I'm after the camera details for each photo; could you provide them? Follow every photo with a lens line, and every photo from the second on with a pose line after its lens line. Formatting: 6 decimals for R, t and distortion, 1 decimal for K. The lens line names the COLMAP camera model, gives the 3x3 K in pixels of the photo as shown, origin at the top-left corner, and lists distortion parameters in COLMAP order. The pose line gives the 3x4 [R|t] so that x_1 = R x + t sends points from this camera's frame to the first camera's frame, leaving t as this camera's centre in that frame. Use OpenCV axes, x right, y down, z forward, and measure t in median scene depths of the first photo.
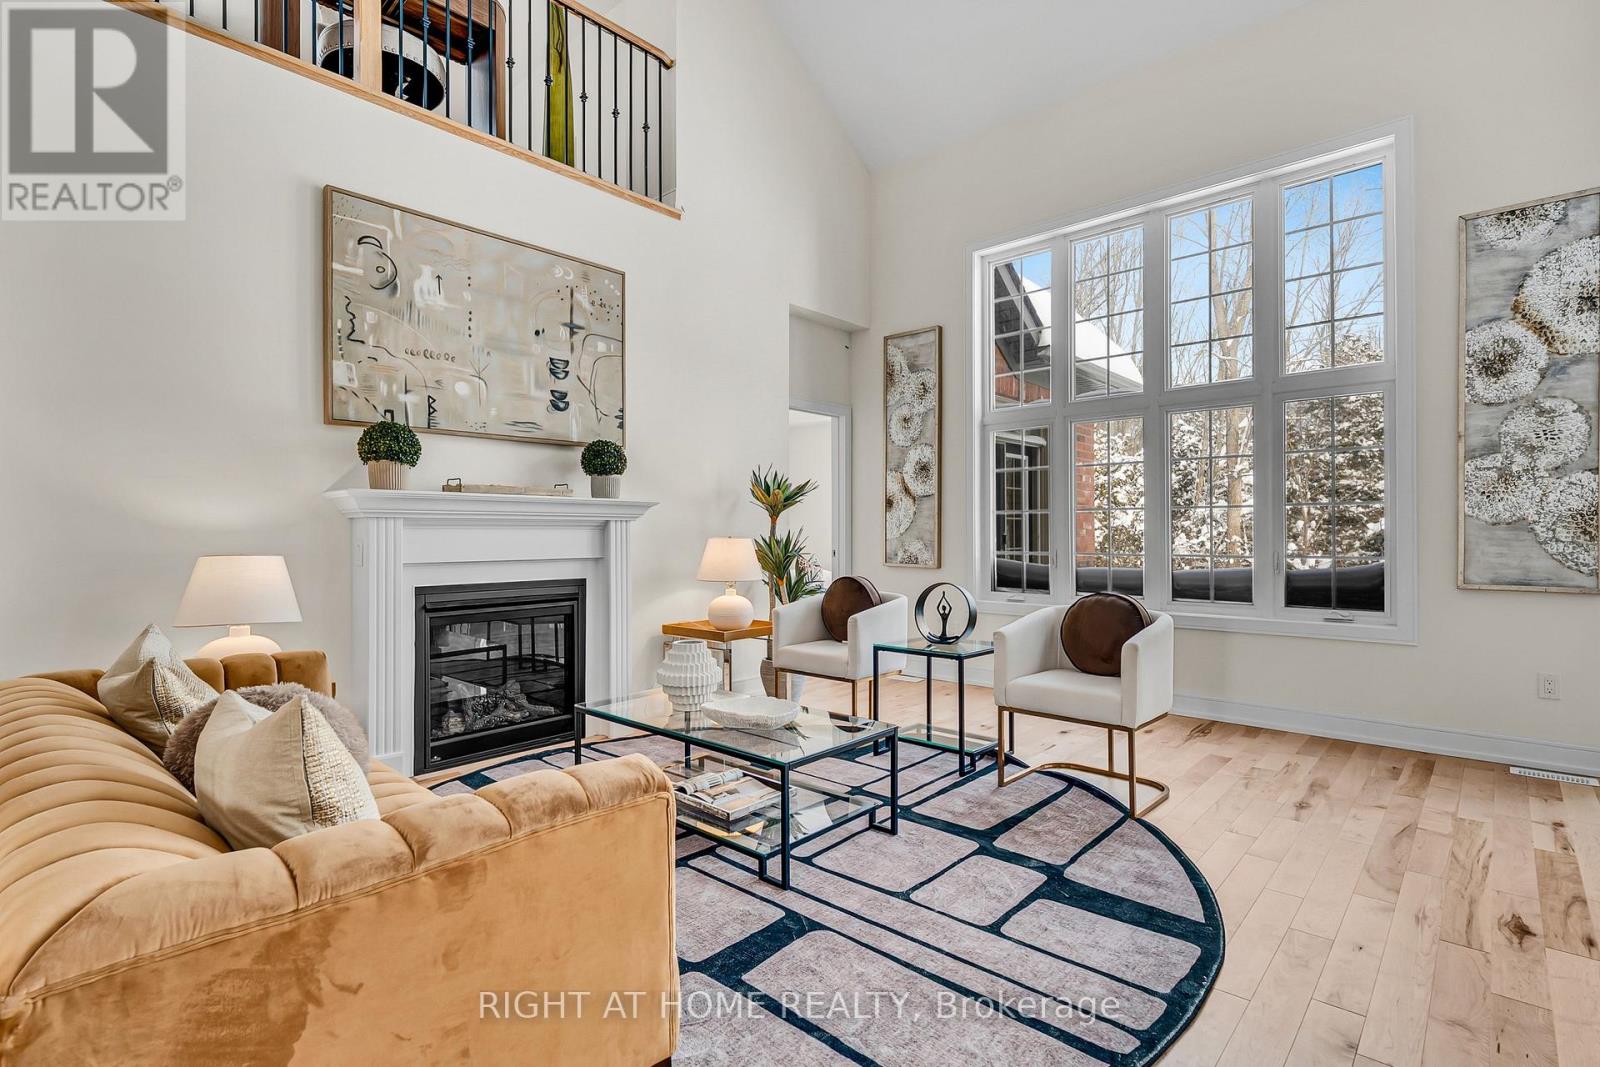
lens RADIAL K [[781.0, 0, 802.9], [0, 781.0, 533.5], [0, 0, 1]] dist [0.001526, -0.000354]
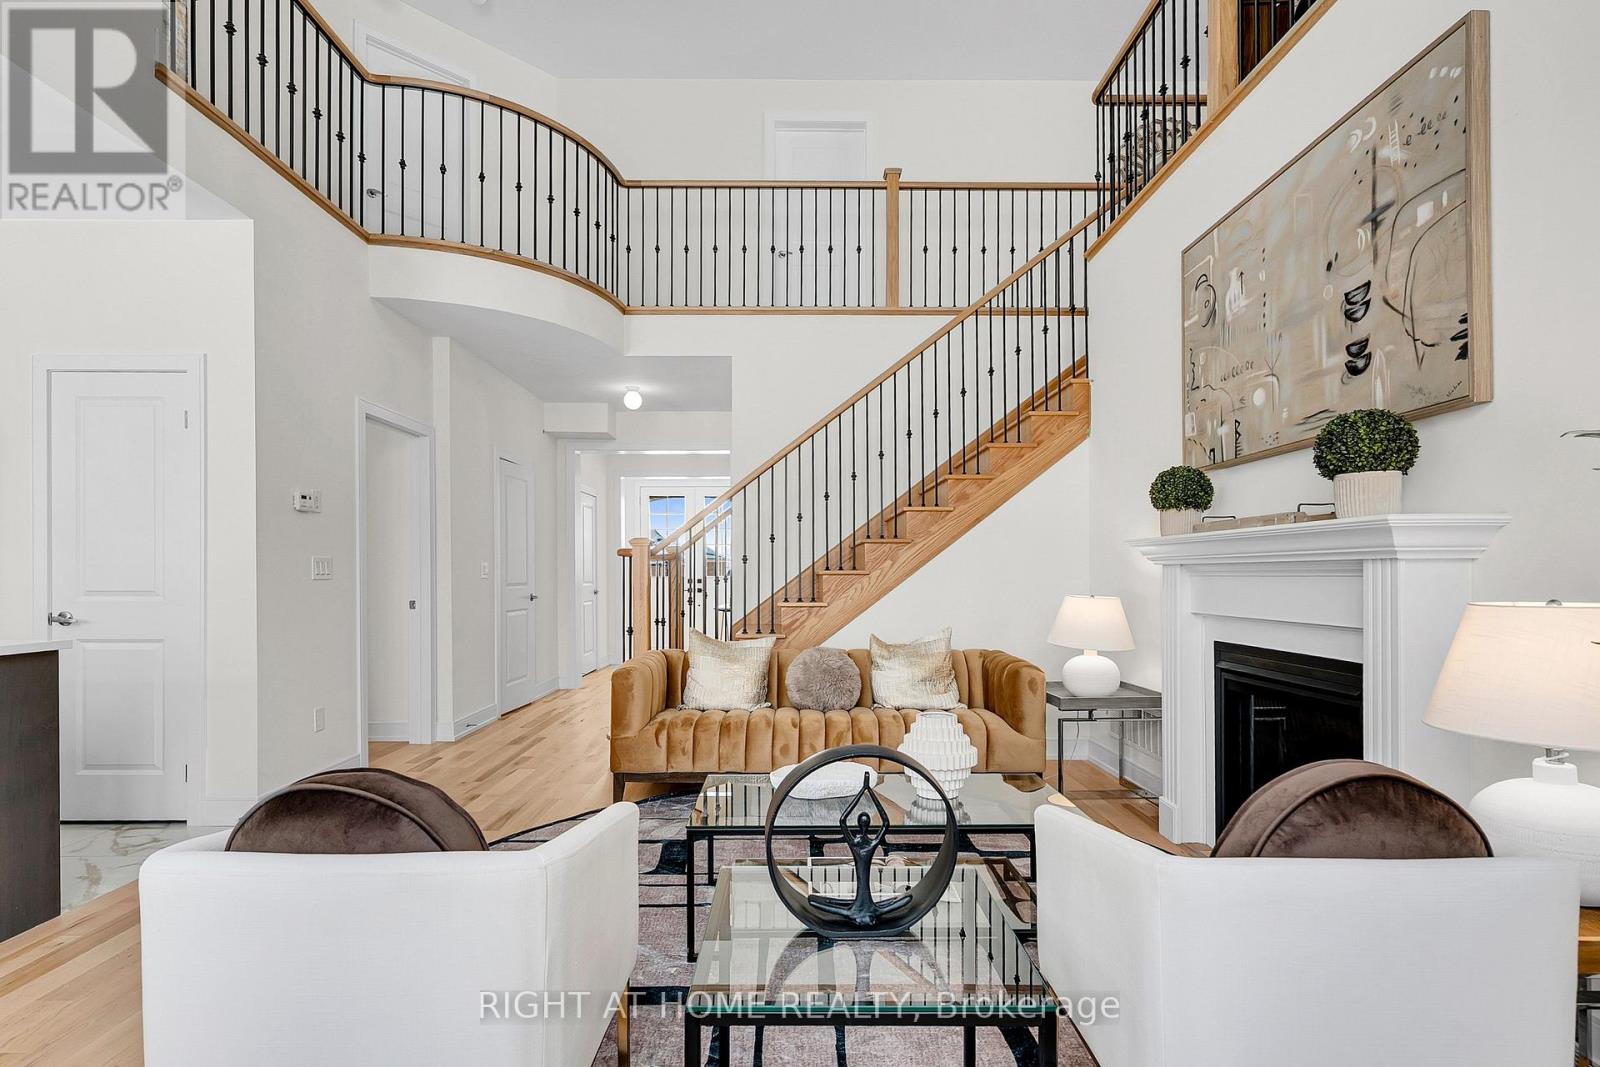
lens RADIAL K [[792.9, 0, 808.5], [0, 792.9, 574.1], [0, 0, 1]] dist [0.001149, -0.001028]
pose [[-0.732991, 0.001576, -0.680236, 0.400830], [0.001911, 0.999998, 0.000258, -0.008184], [0.680235, -0.001111, -0.732993, 1.166374]]
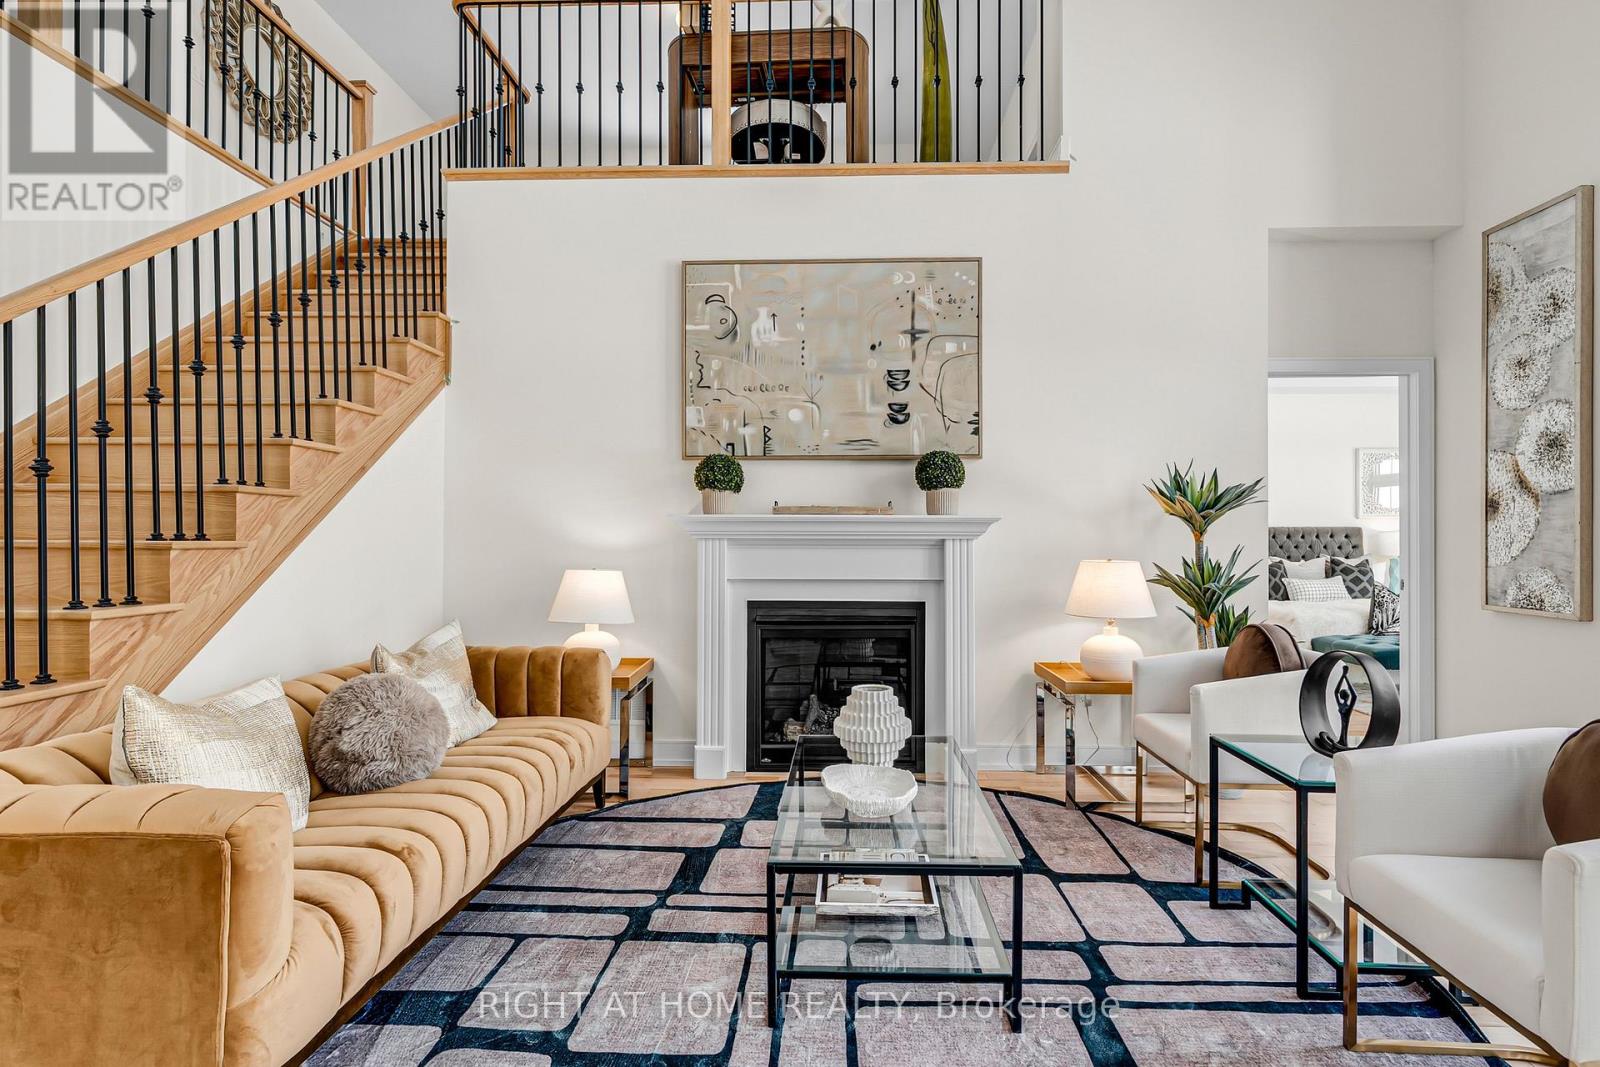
lens RADIAL K [[781.0, 0, 802.9], [0, 781.0, 533.5], [0, 0, 1]] dist [0.001526, -0.000354]
pose [[0.637777, -0.002245, -0.770217, 0.350008], [-0.004098, 0.999972, -0.006308, -0.017208], [0.770210, 0.007179, 0.637750, 0.306884]]
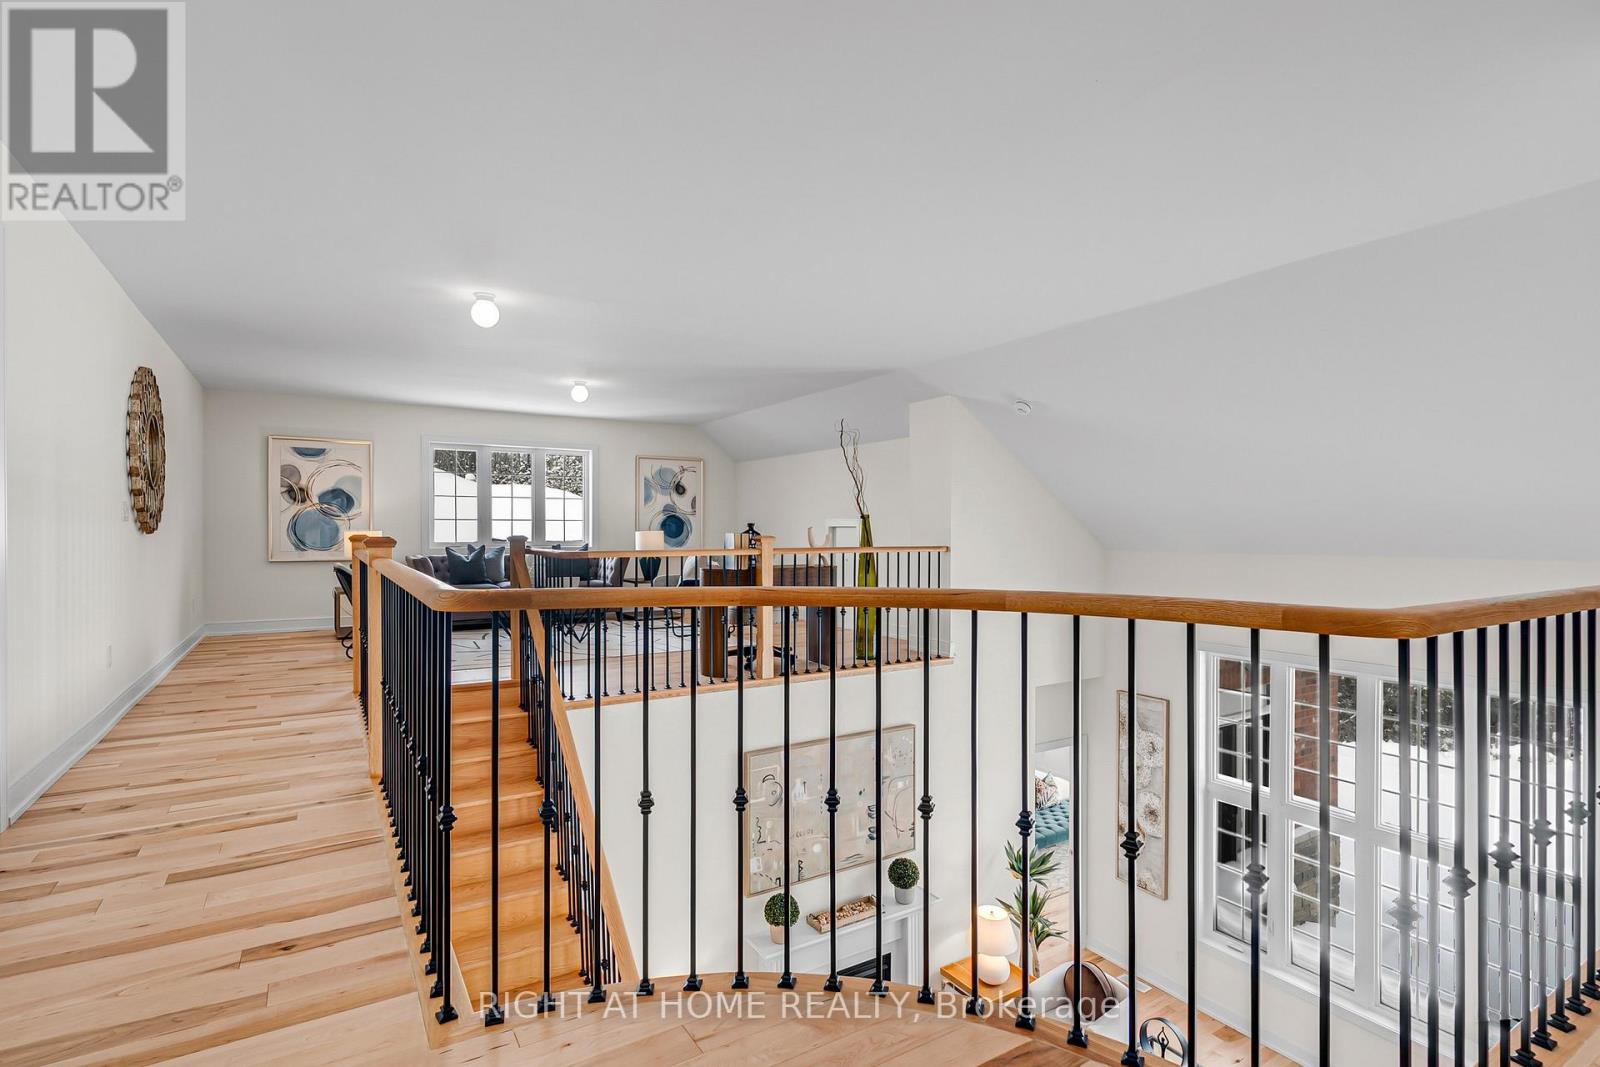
lens RADIAL K [[781.0, 0, 802.9], [0, 781.0, 533.5], [0, 0, 1]] dist [0.001526, -0.000354]
pose [[0.955858, -0.000335, -0.293829, -0.009132], [0.001033, 0.999997, 0.002221, -0.740660], [0.293828, -0.002426, 0.955855, -0.438782]]
